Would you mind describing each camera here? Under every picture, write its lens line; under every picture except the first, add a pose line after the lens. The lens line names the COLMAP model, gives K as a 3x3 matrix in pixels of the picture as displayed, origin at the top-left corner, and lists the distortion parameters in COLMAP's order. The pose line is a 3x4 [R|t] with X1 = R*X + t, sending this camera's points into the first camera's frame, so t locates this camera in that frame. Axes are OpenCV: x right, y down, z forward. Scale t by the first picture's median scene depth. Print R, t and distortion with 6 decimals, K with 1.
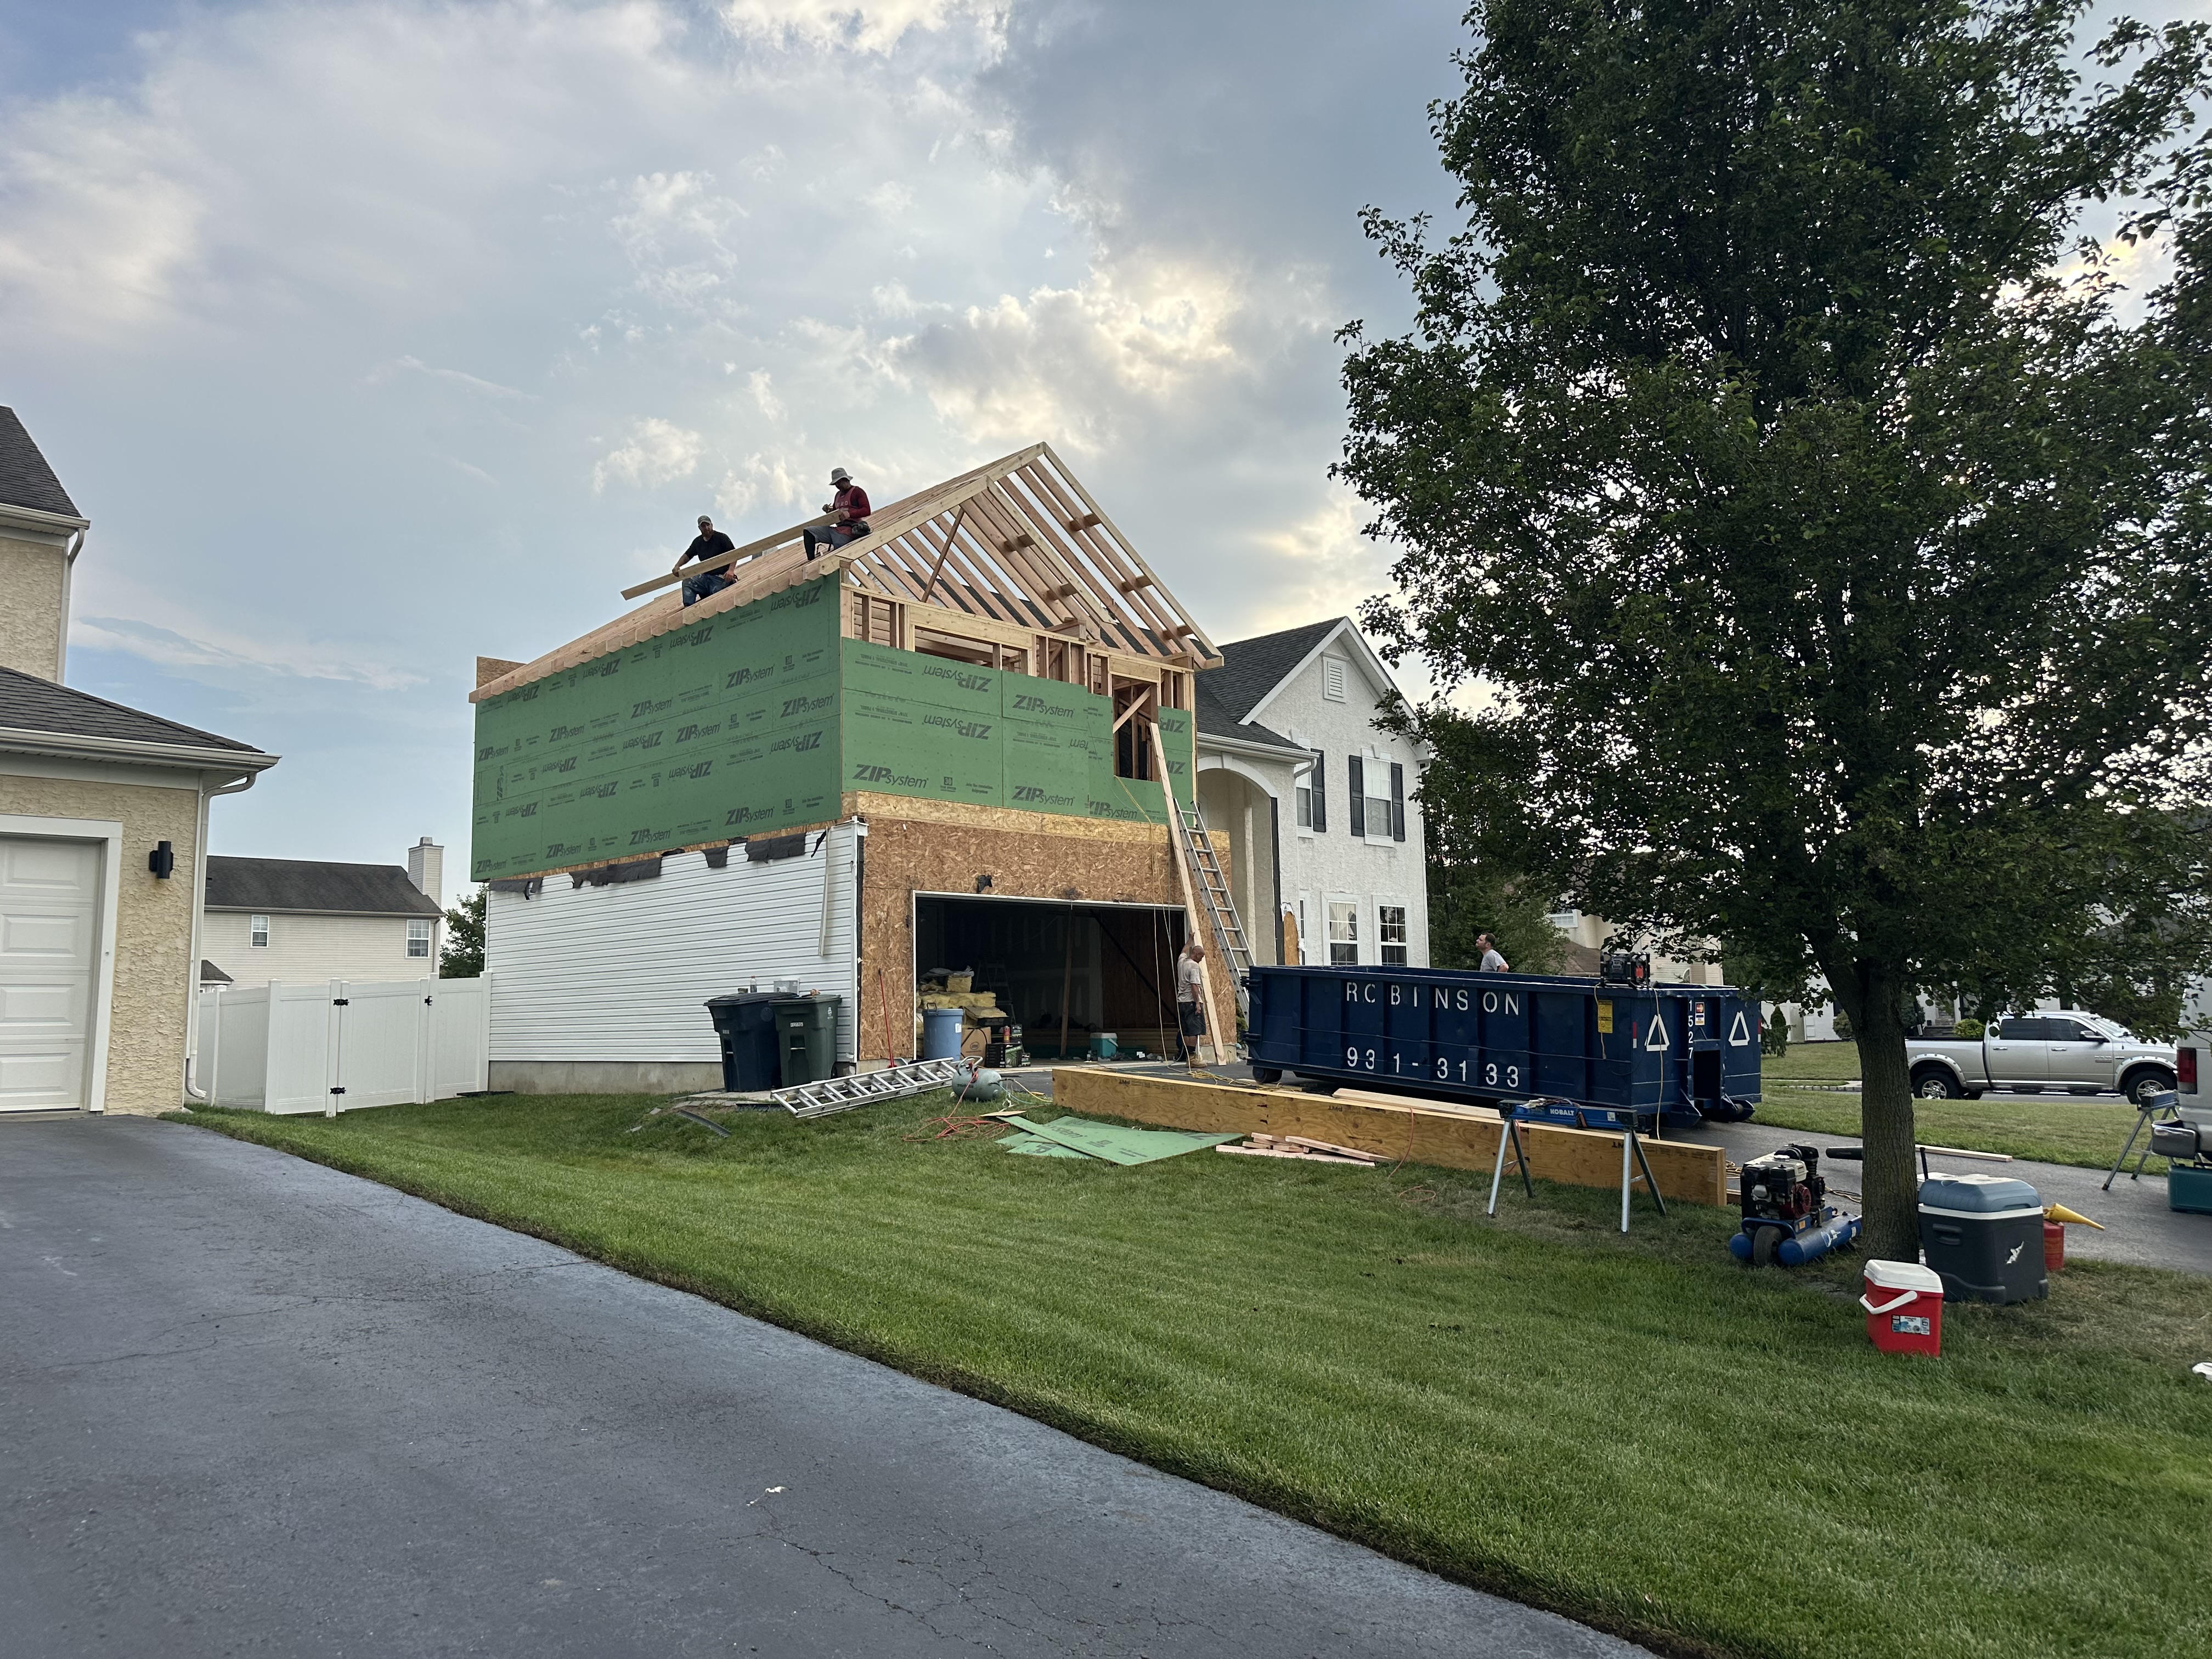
lens RADIAL K [[1517.5, 0, 1106.0], [0, 1517.5, 829.5], [0, 0, 1]] dist [0.168579, -0.237174]
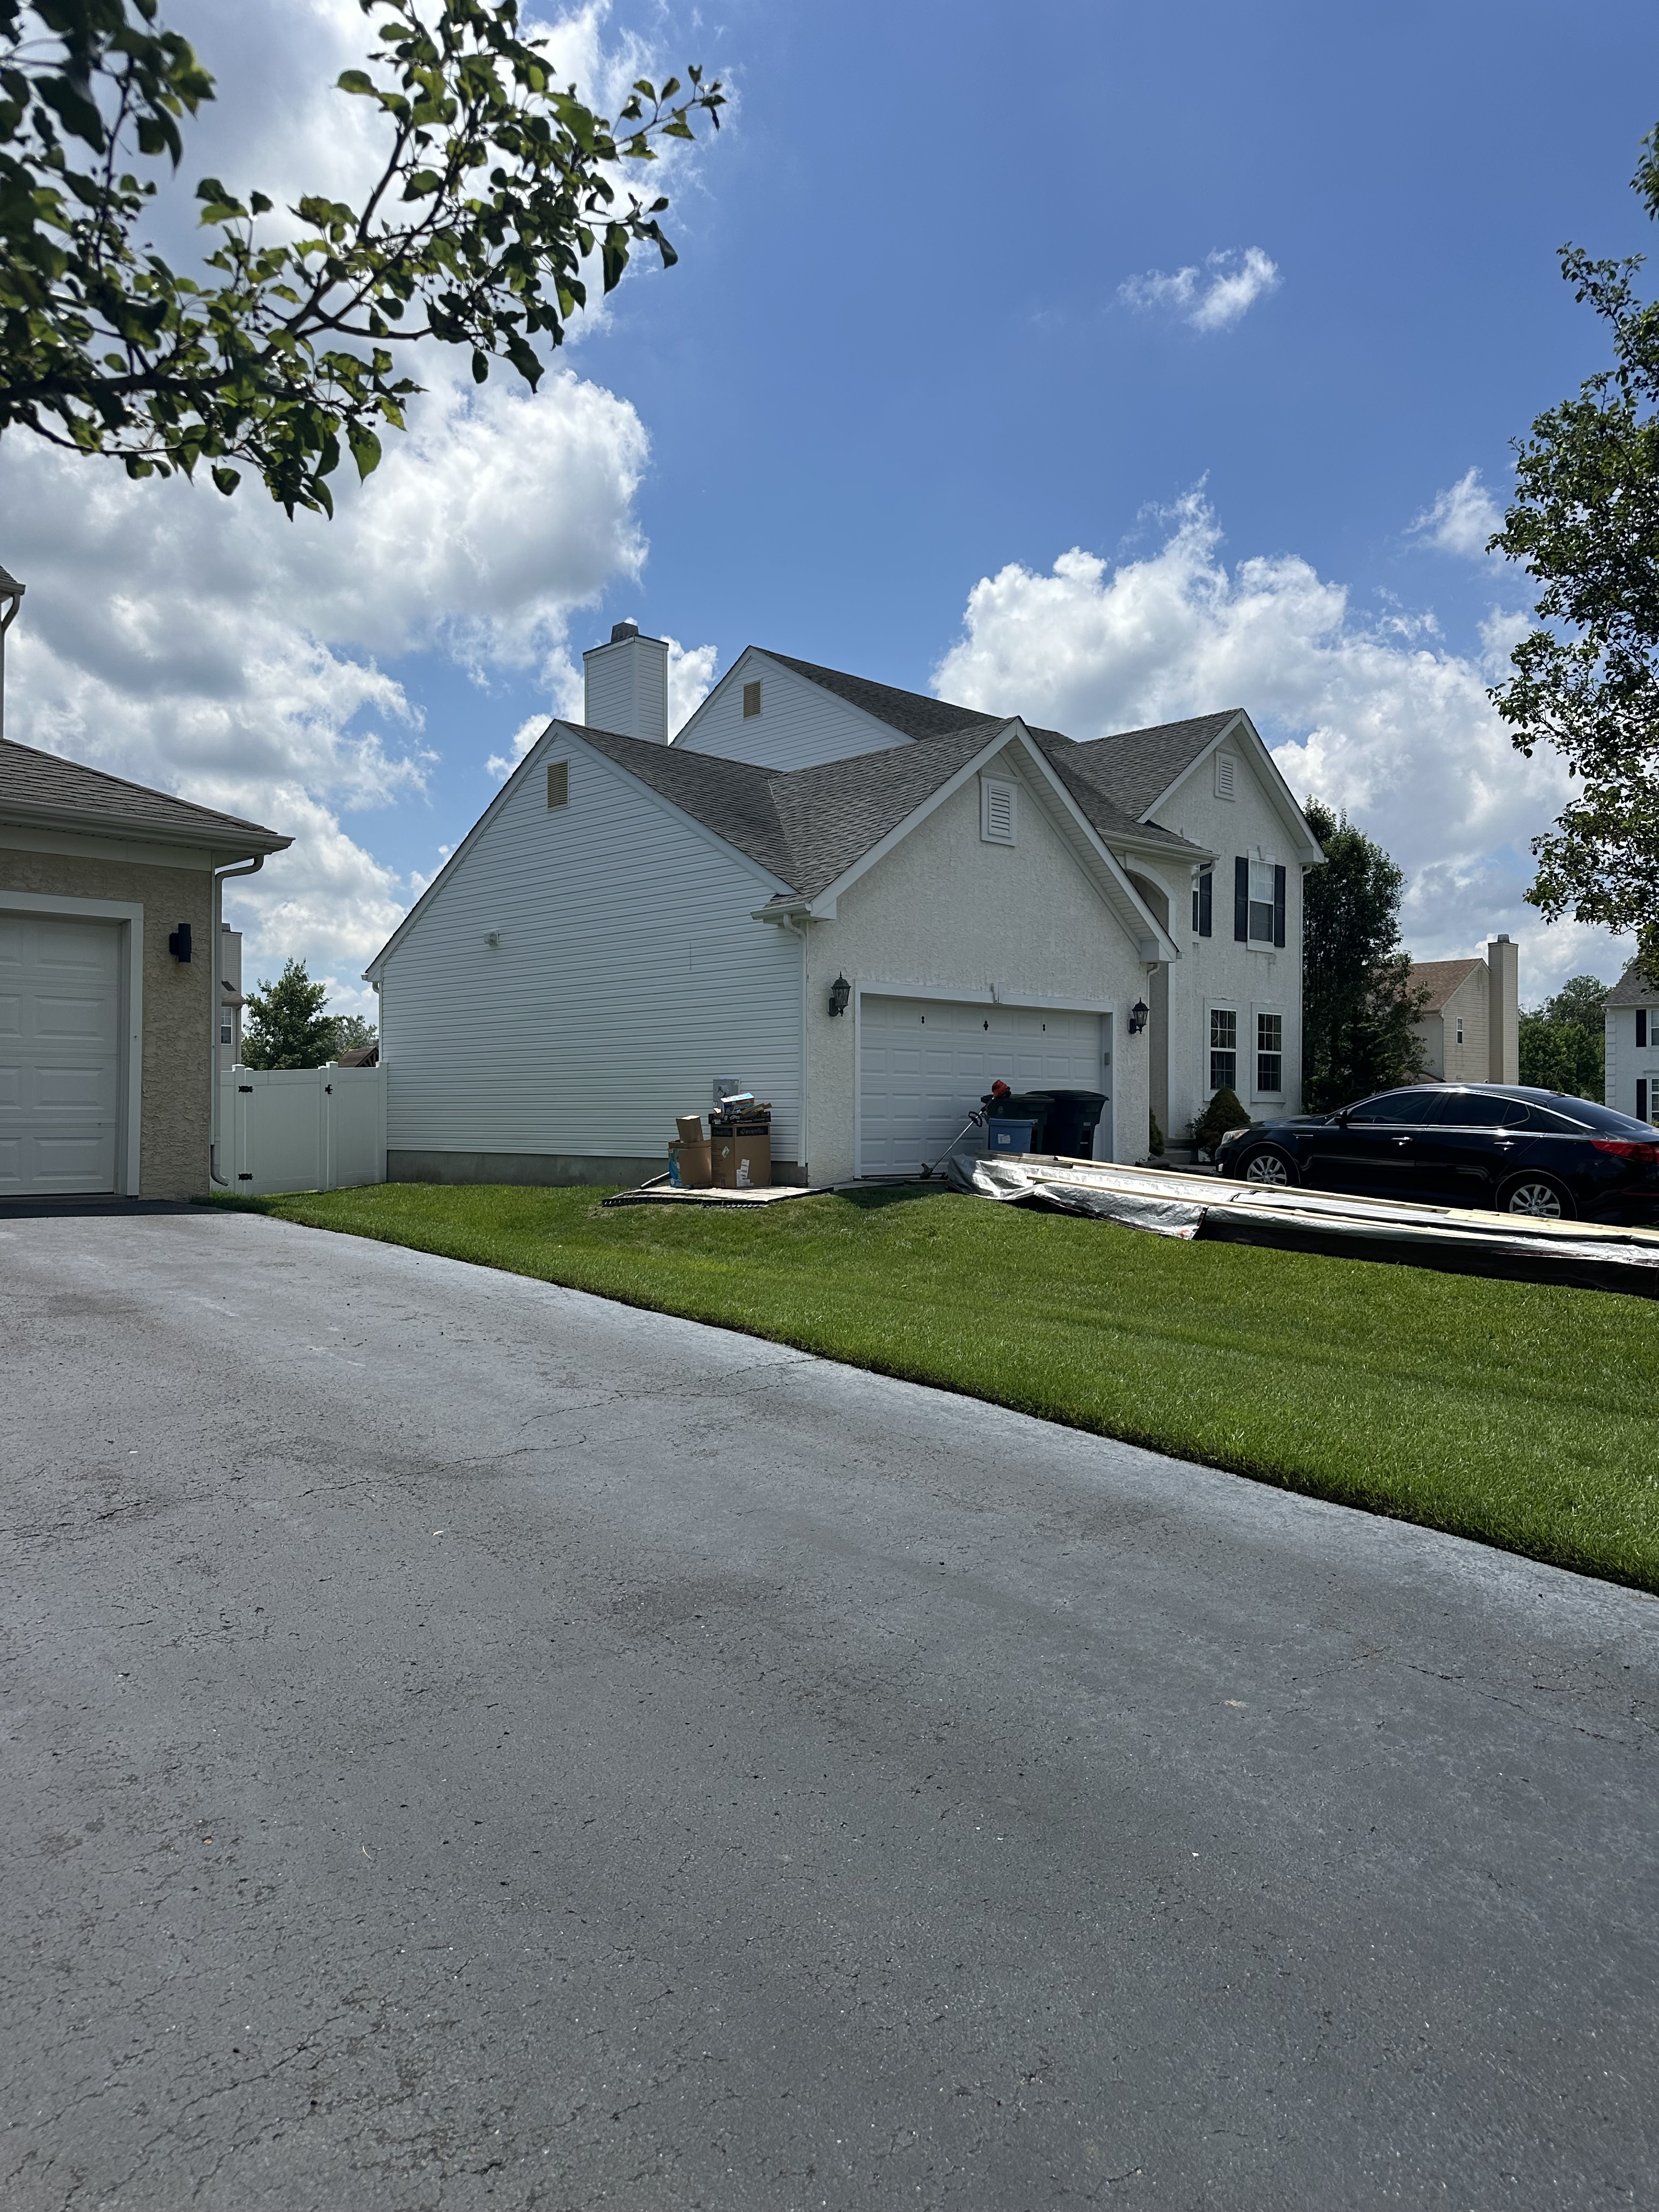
lens RADIAL K [[1539.4, 0, 829.5], [0, 1539.4, 1106.0], [0, 0, 1]] dist [0.002461, -0.000263]
pose [[0.999836, 0.017824, -0.003083, -0.195312], [-0.017360, 0.993426, 0.113155, 0.004752], [0.005080, -0.113083, 0.993573, 0.032549]]
